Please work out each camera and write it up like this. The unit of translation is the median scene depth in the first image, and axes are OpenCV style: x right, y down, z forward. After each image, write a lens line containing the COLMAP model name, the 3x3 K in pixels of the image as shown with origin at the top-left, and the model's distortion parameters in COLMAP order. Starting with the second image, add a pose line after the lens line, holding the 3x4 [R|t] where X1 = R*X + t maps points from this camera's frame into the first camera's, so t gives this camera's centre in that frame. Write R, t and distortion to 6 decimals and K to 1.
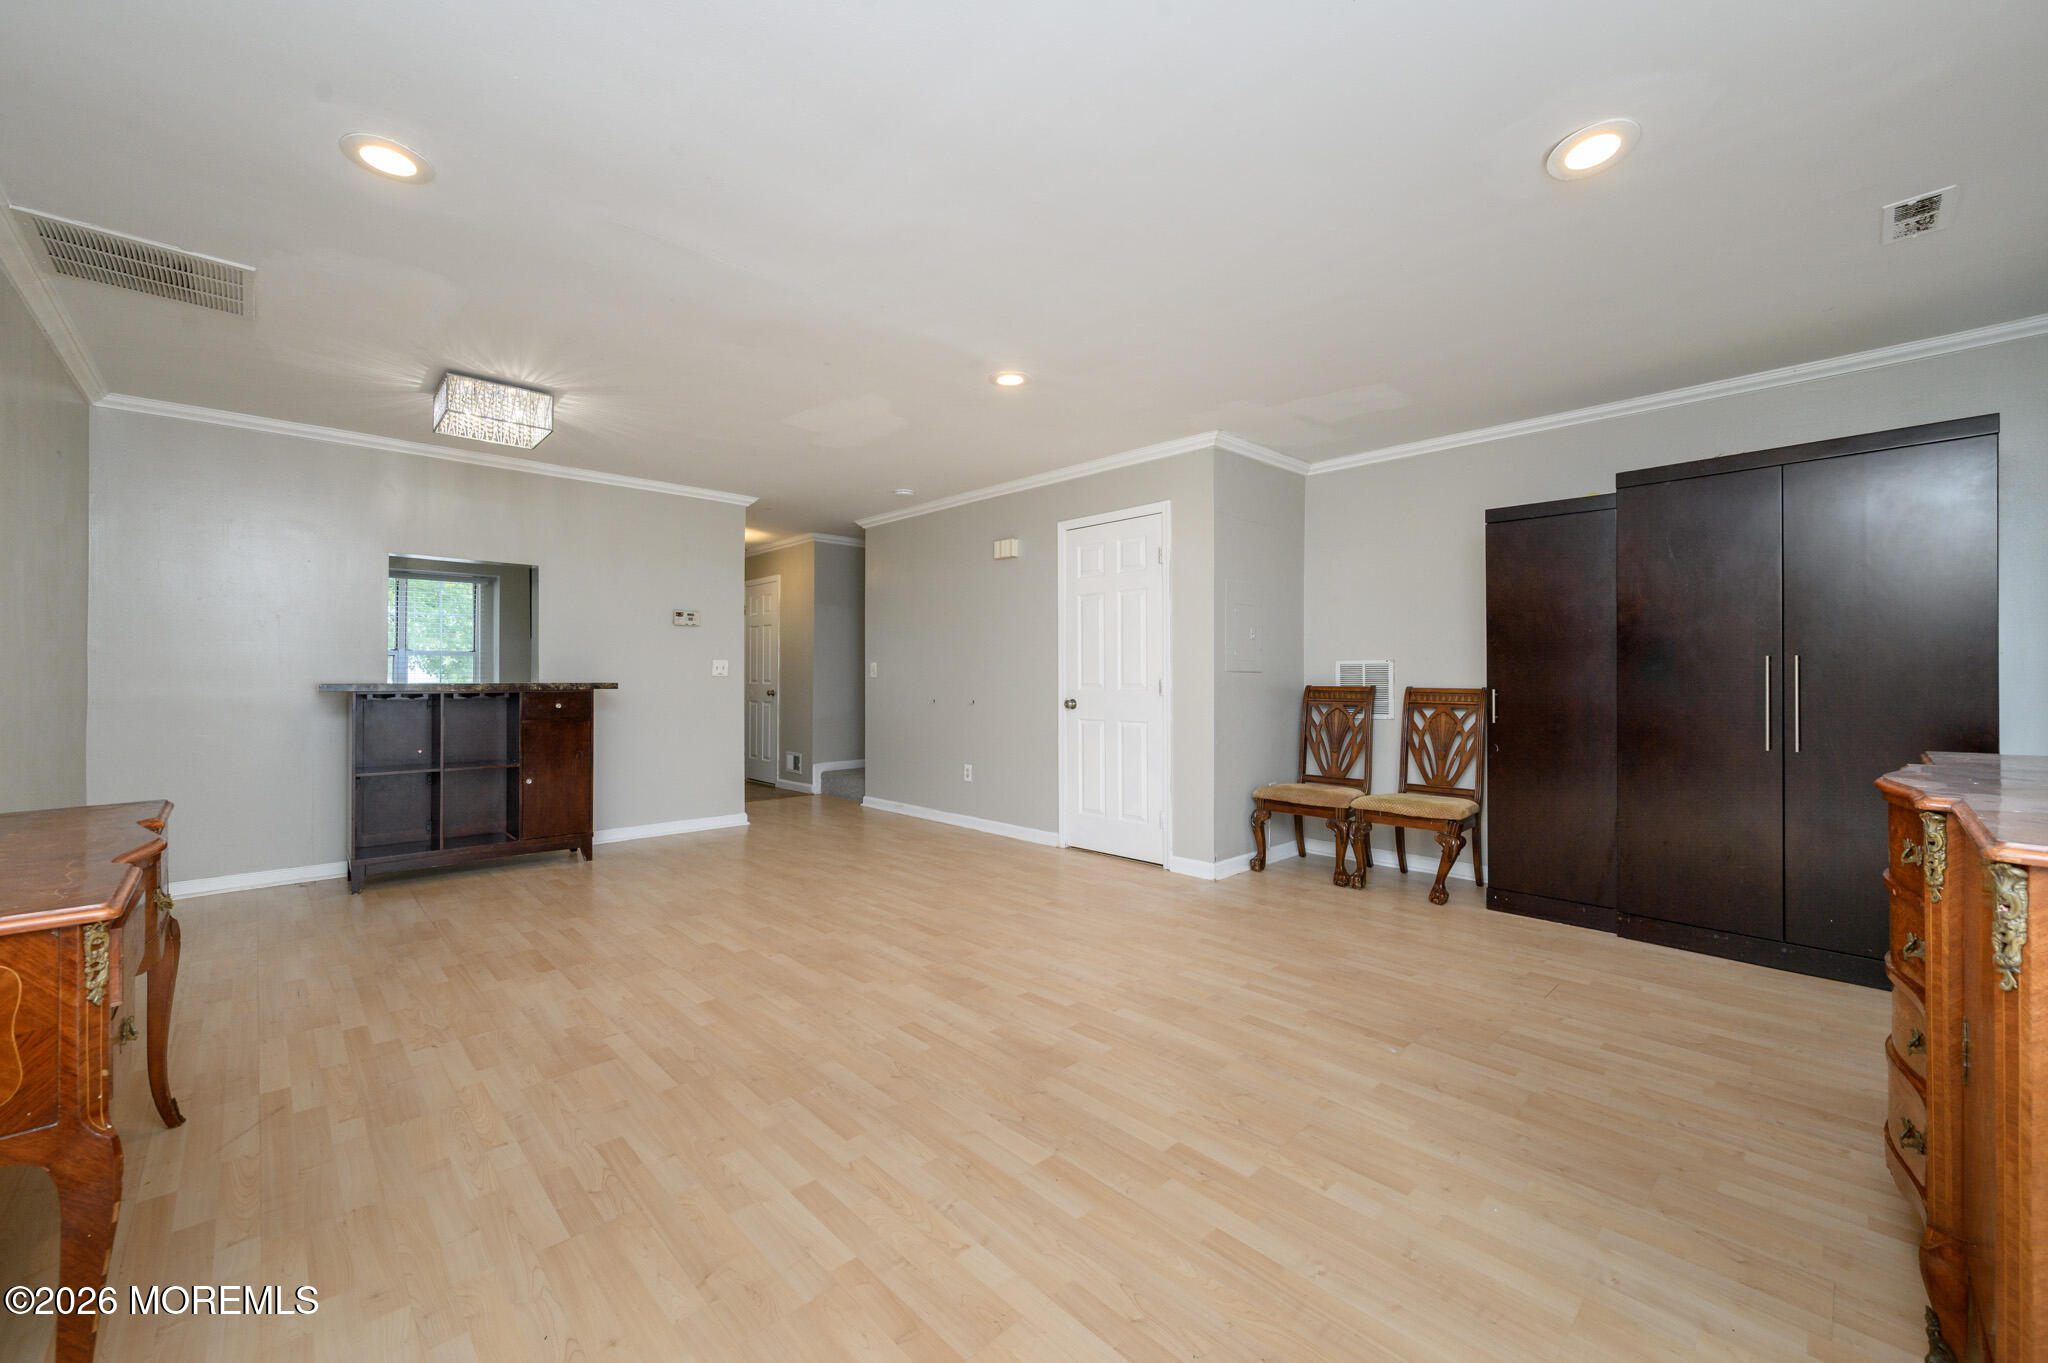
lens RADIAL K [[805.7, 0, 1019.0], [0, 805.7, 673.9], [0, 0, 1]] dist [-0.000169, -0.000285]
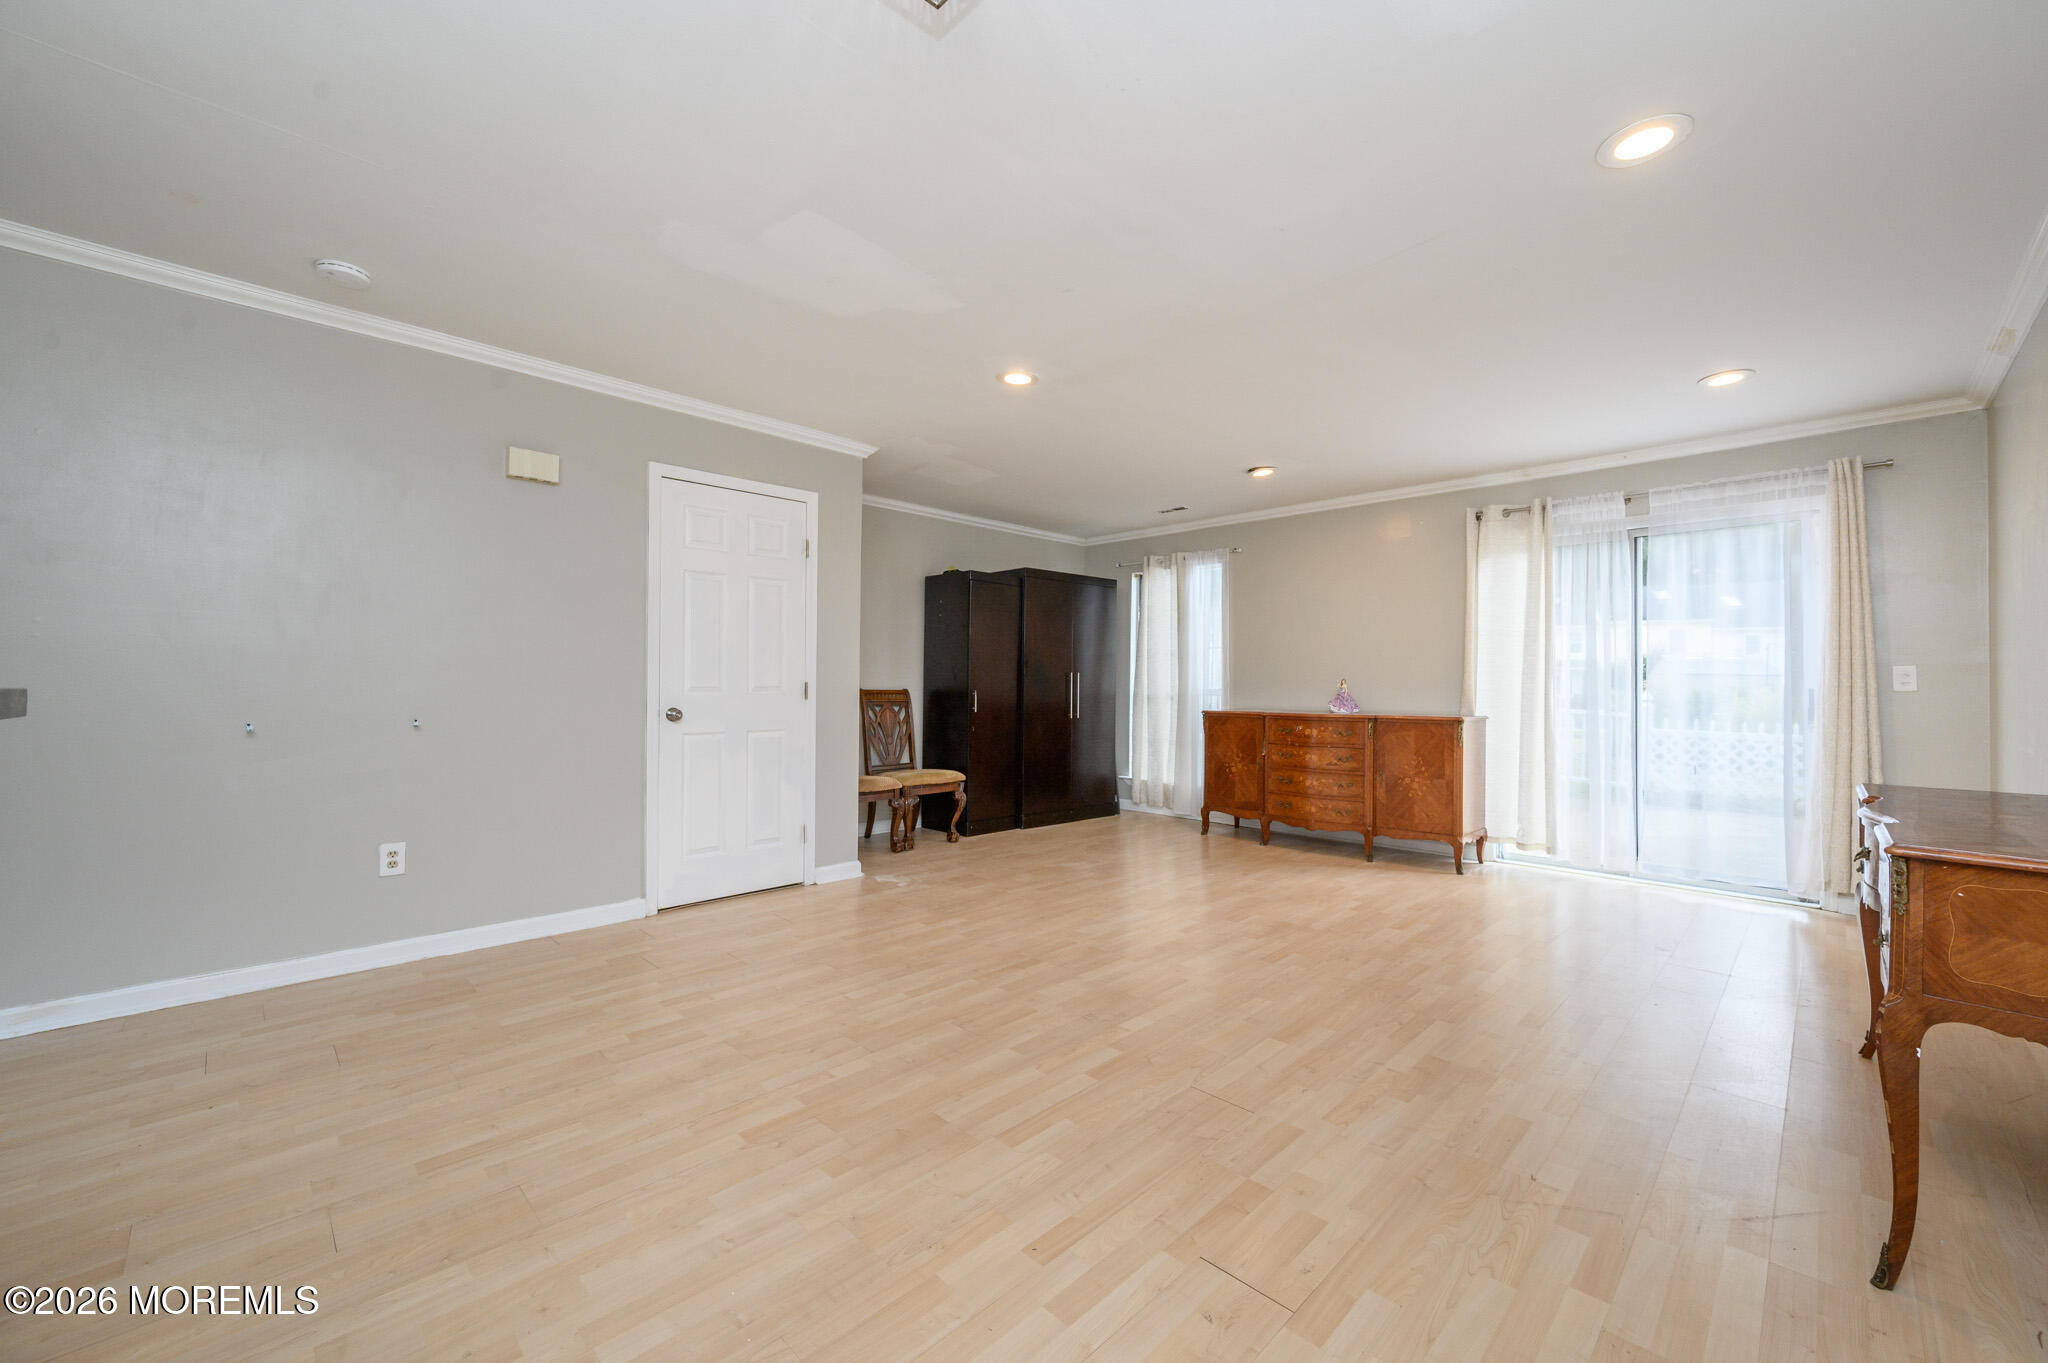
lens RADIAL K [[805.7, 0, 1019.0], [0, 805.7, 673.9], [0, 0, 1]] dist [-0.000169, -0.000285]
pose [[-0.022050, 0.014537, 0.999651, -1.011362], [-0.013174, 0.999803, -0.014830, 0.010600], [-0.999670, -0.013496, -0.021854, 1.033585]]
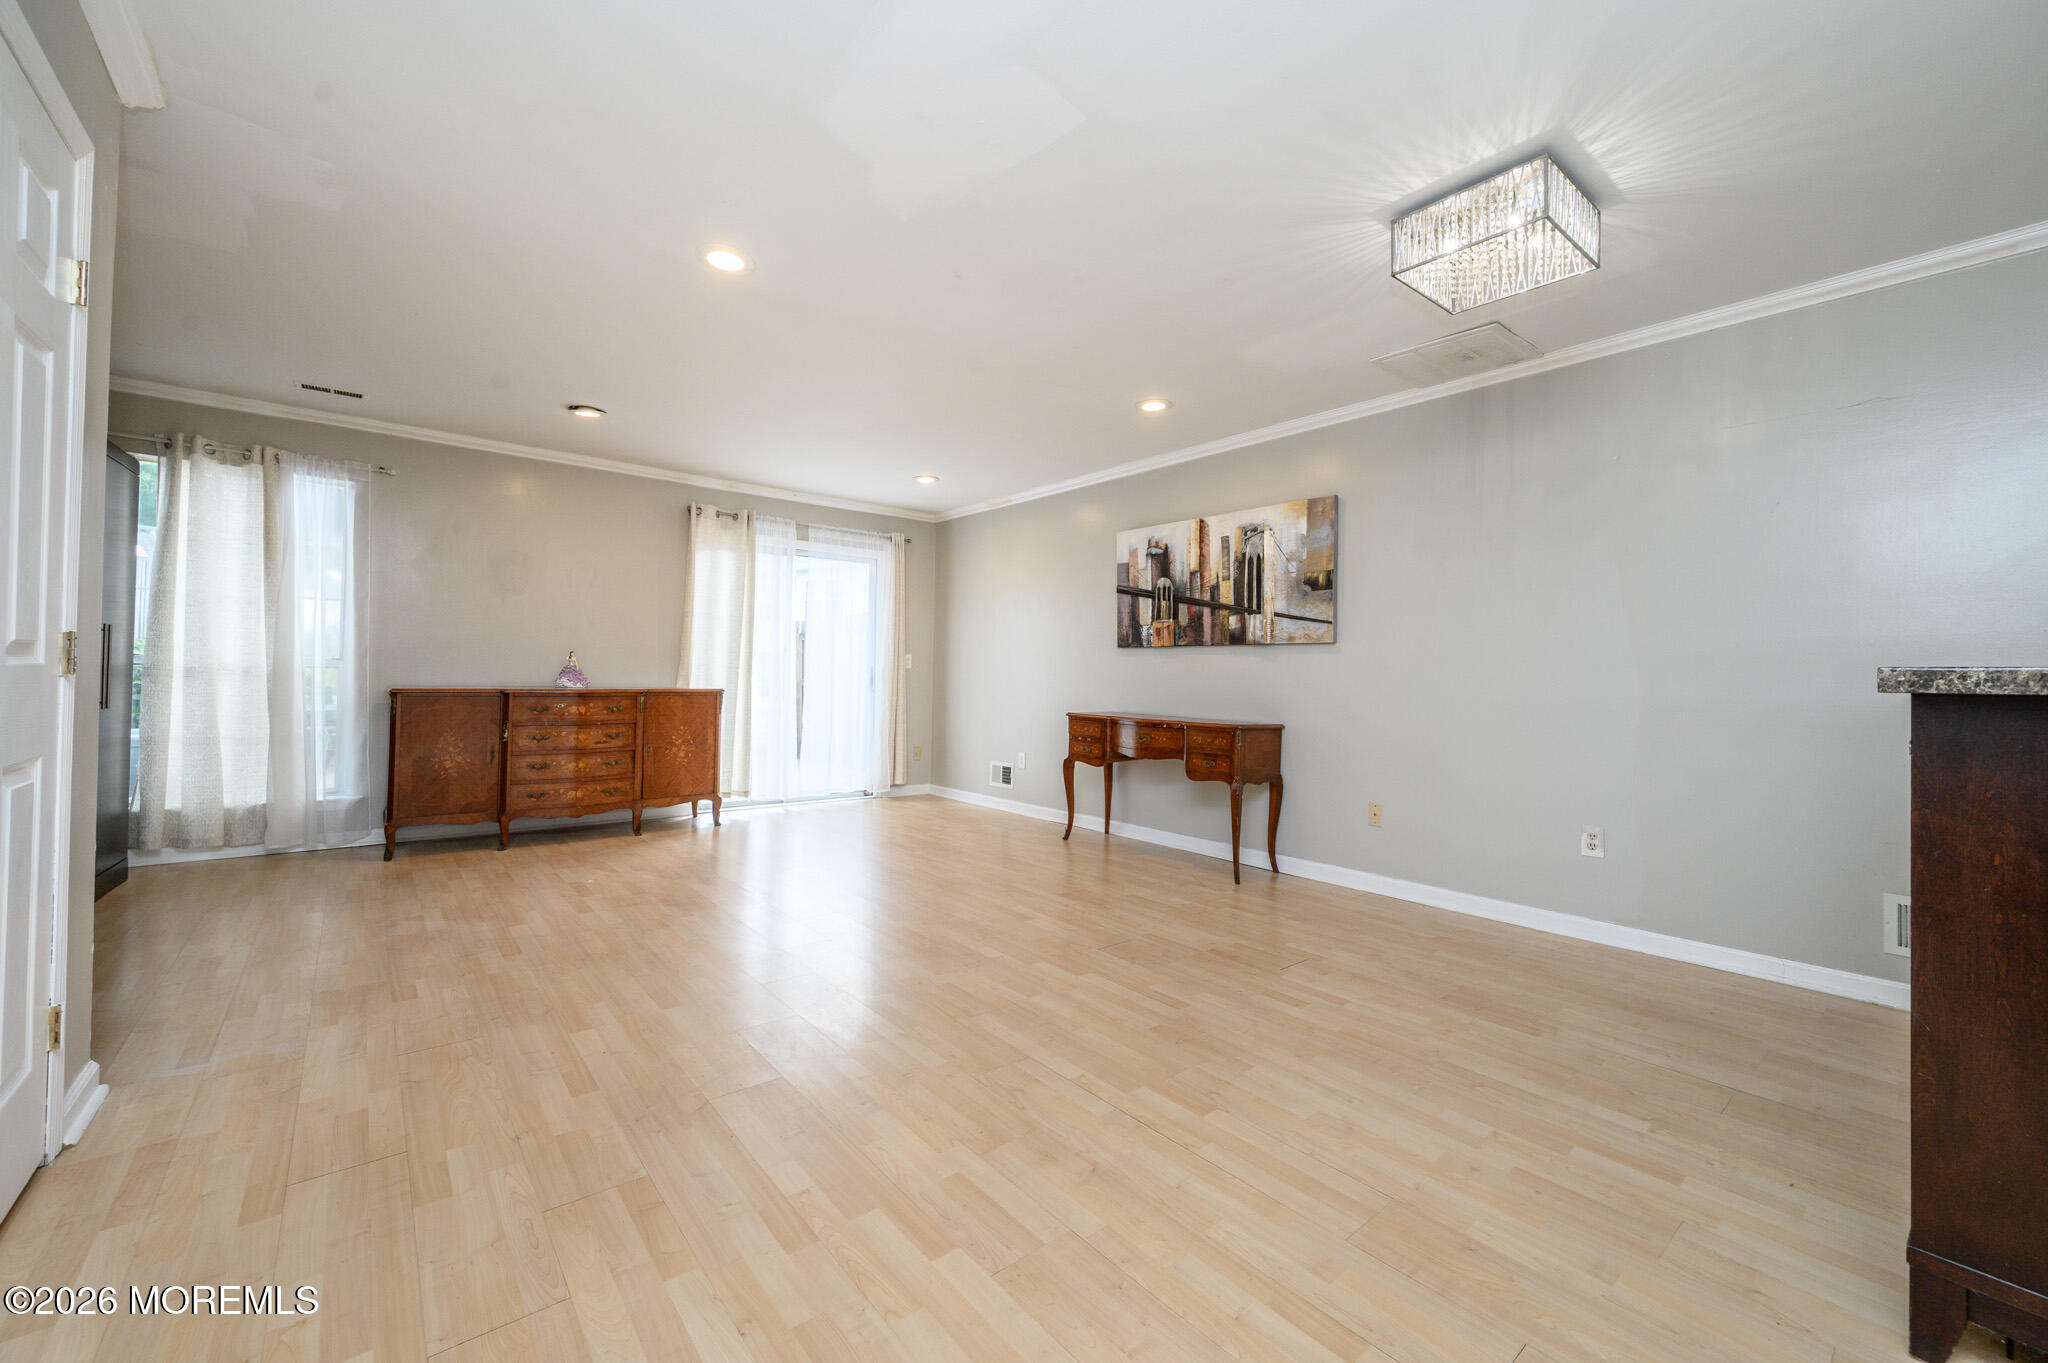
lens RADIAL K [[802.7, 0, 1028.4], [0, 802.7, 666.0], [0, 0, 1]] dist [0.000984, 0.000052]
pose [[-0.997724, -0.016337, 0.065422, -0.360940], [-0.017632, 0.999659, -0.019258, 0.029105], [-0.065085, -0.020368, -0.997672, 1.766764]]
